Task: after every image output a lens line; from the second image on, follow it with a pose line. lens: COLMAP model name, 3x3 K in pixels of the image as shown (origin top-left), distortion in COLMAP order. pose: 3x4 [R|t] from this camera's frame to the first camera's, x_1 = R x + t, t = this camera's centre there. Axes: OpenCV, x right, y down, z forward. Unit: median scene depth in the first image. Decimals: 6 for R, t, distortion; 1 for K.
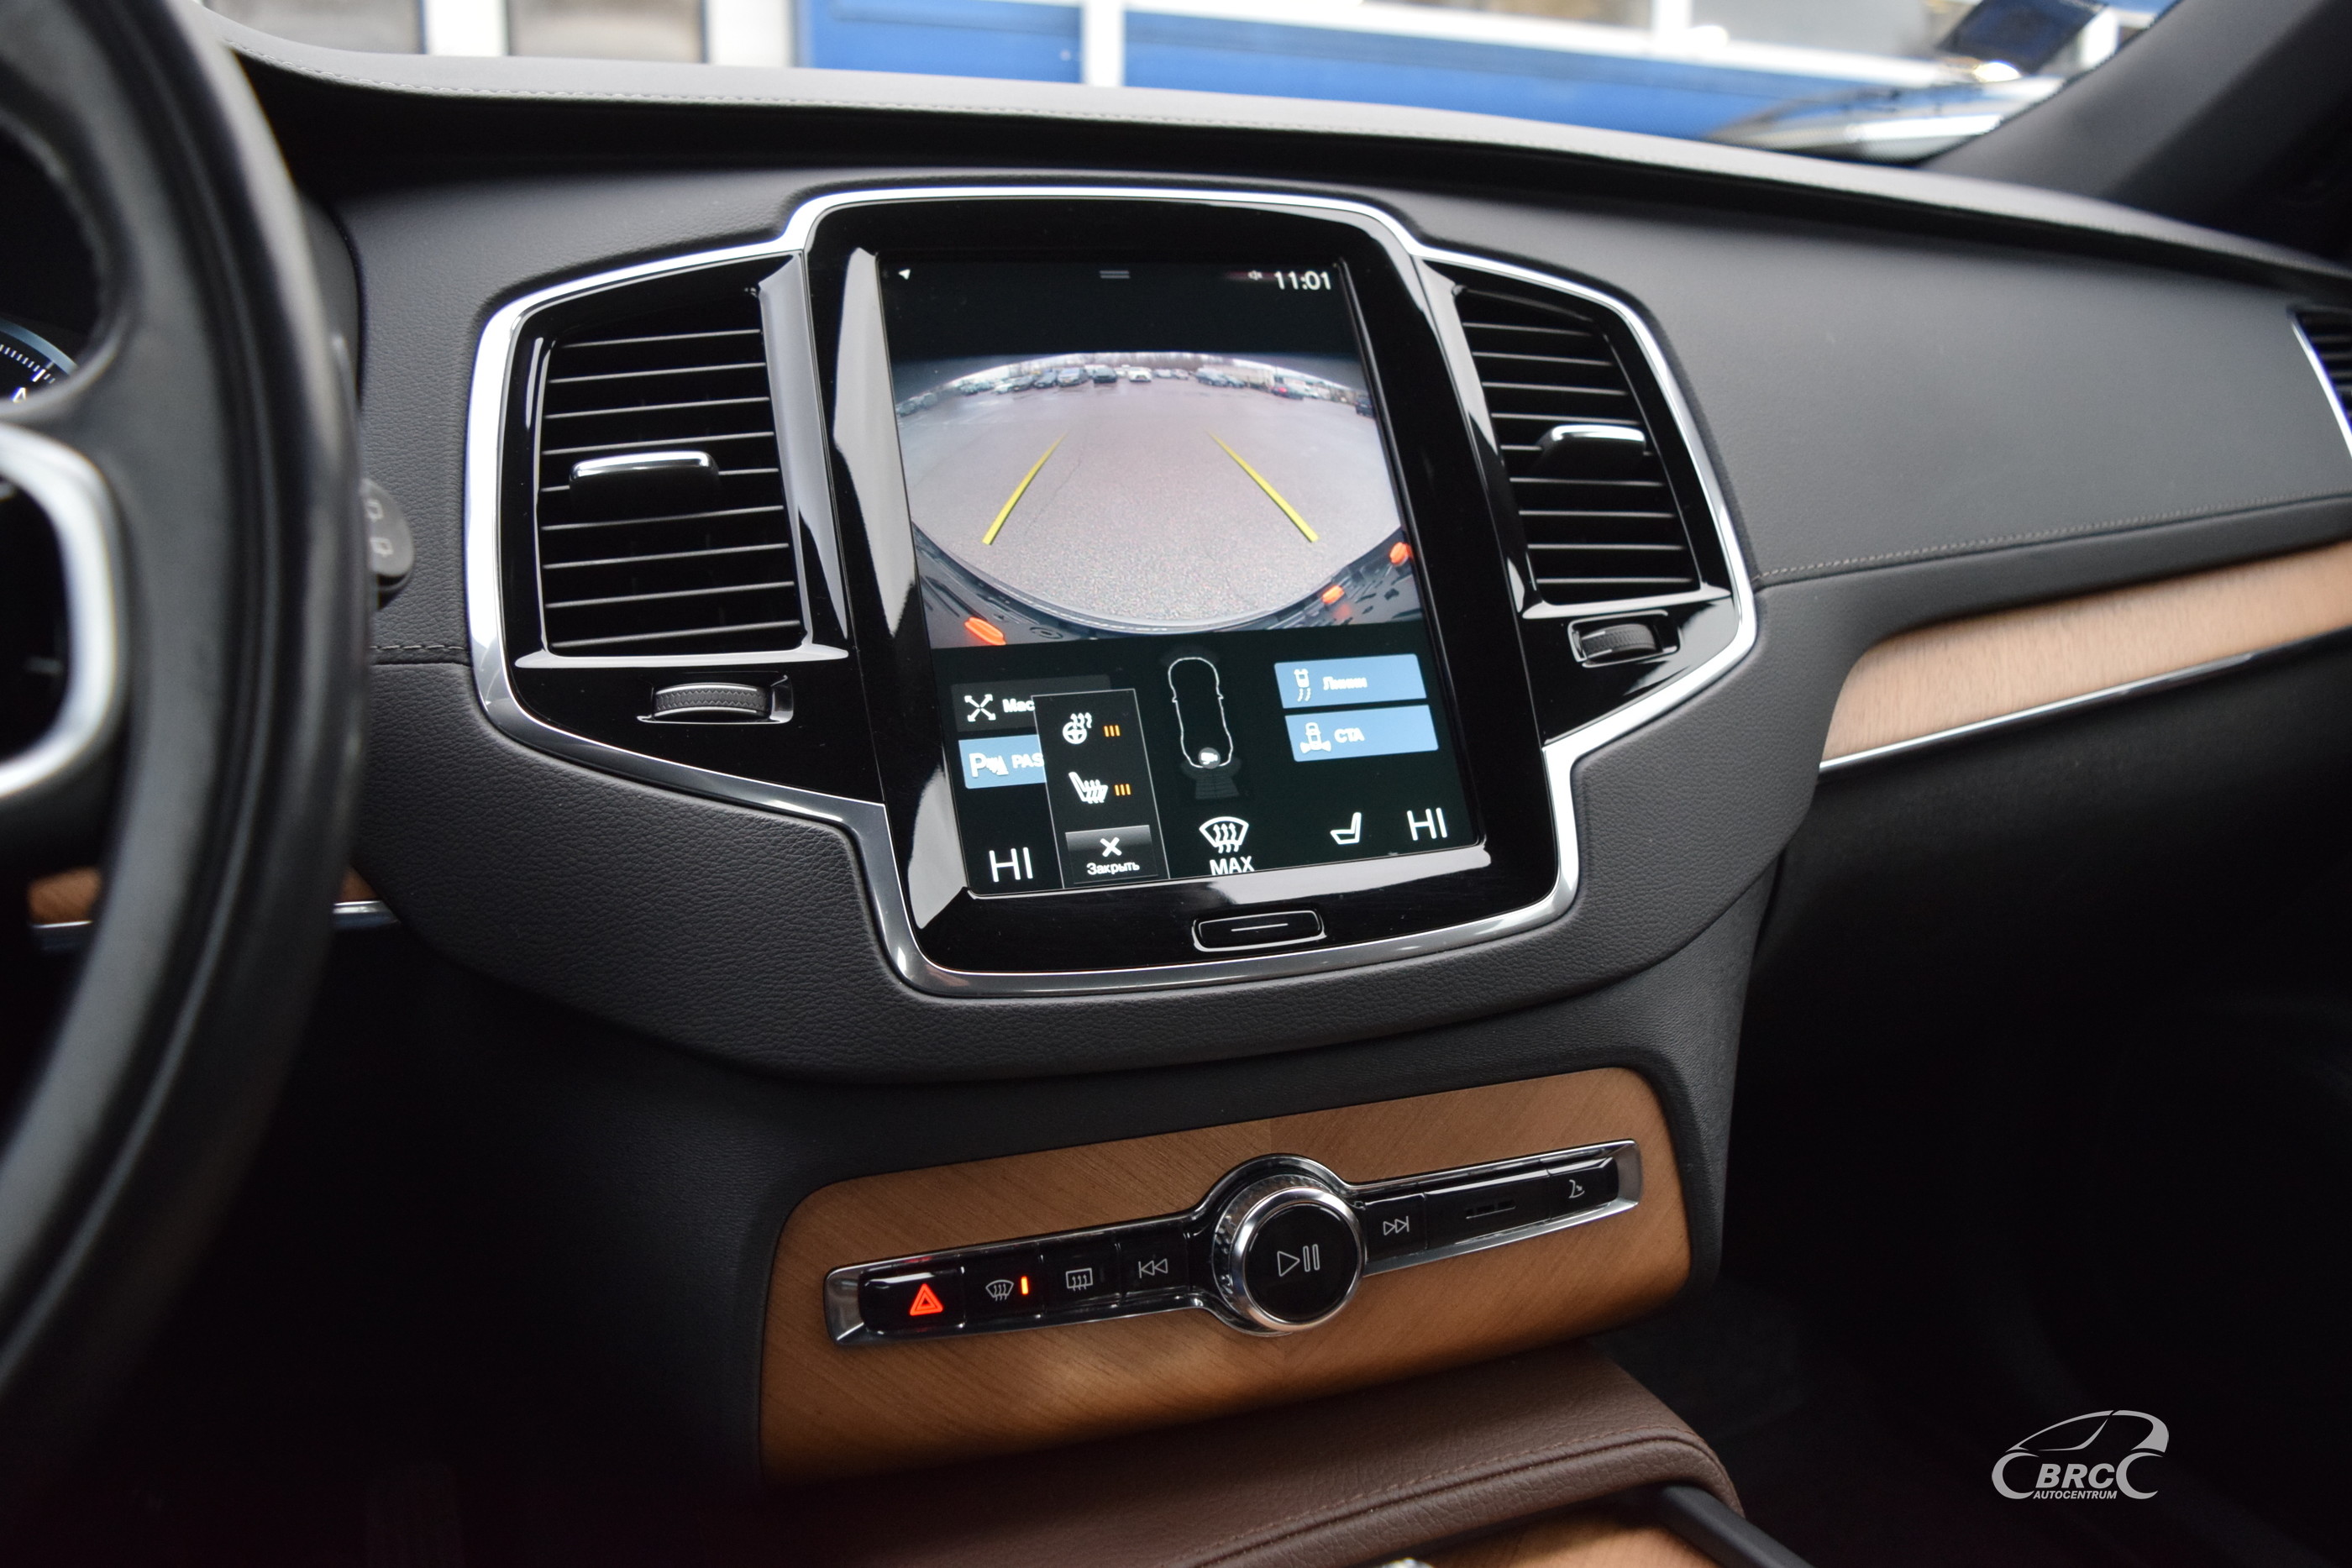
lens RADIAL K [[1822.8, 0, 1190.0], [0, 1822.8, 777.2], [0, 0, 1]] dist [-0.098582, 0.023445]
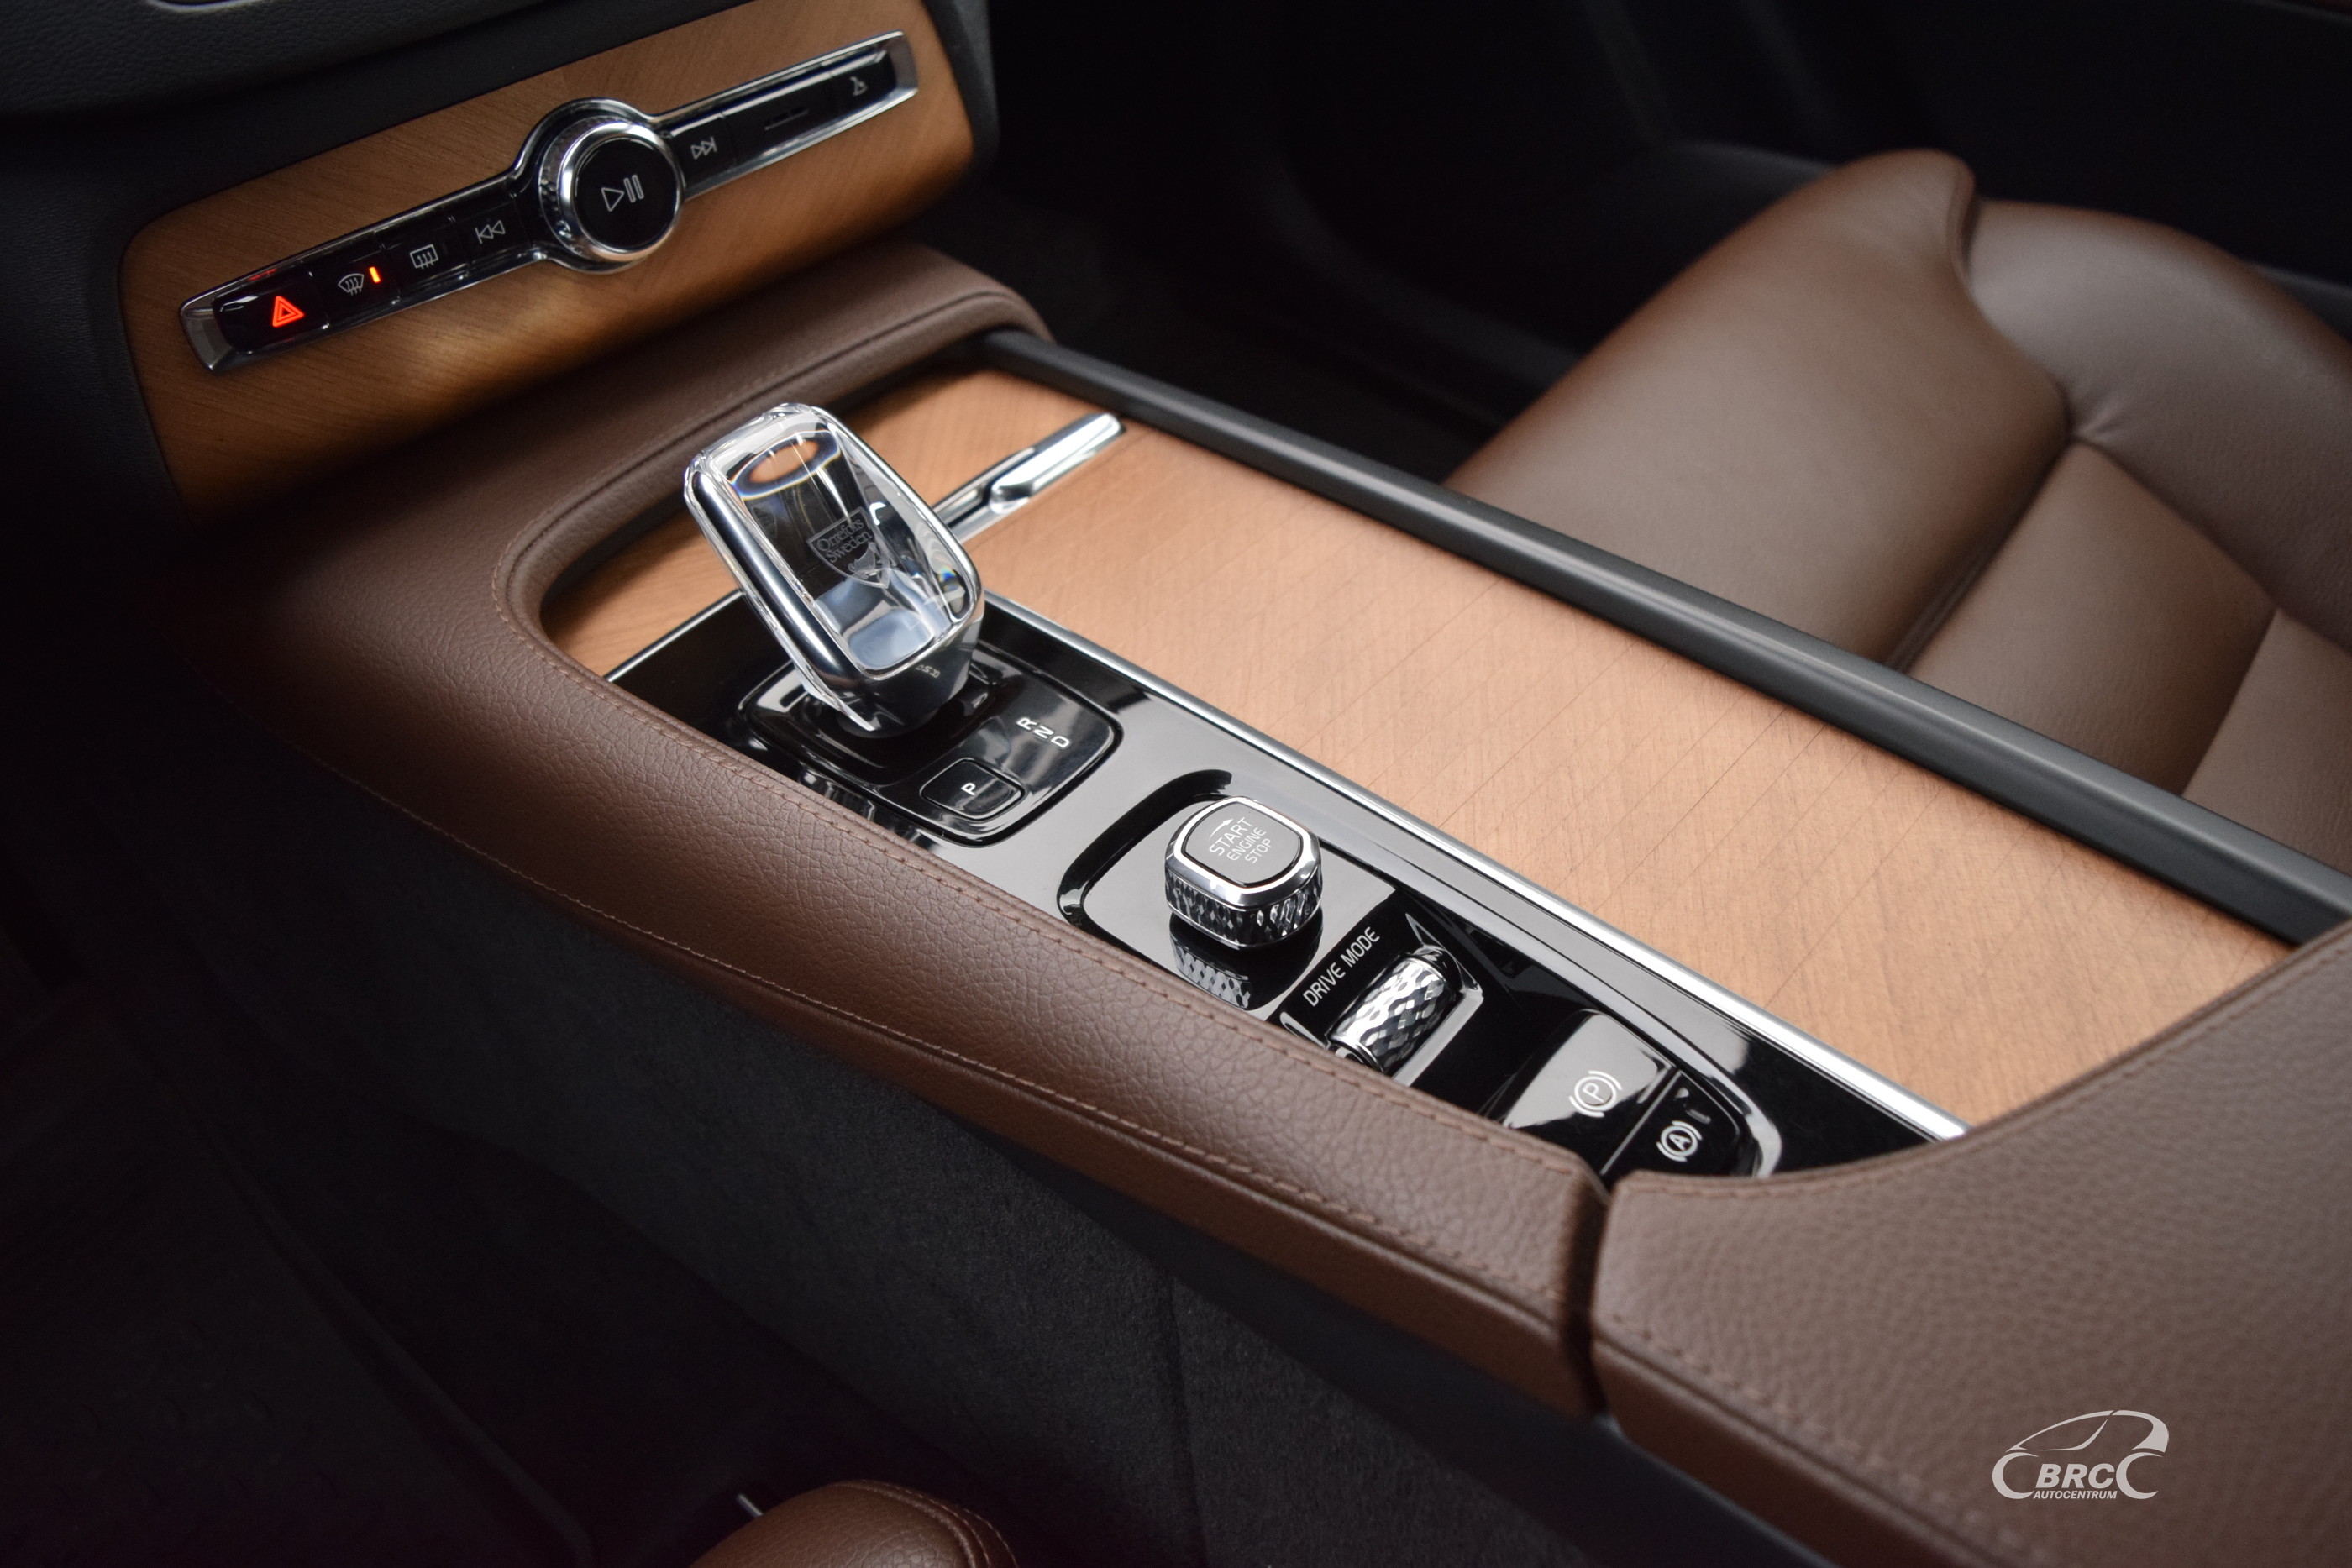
lens RADIAL K [[1822.8, 0, 1174.3], [0, 1822.8, 778.1], [0, 0, 1]] dist [-0.098582, 0.023445]
pose [[0.916067, -0.296307, 0.270229, -0.029378], [0.118896, 0.844222, 0.522640, 0.040995], [-0.382995, -0.446645, 0.808594, -0.141868]]
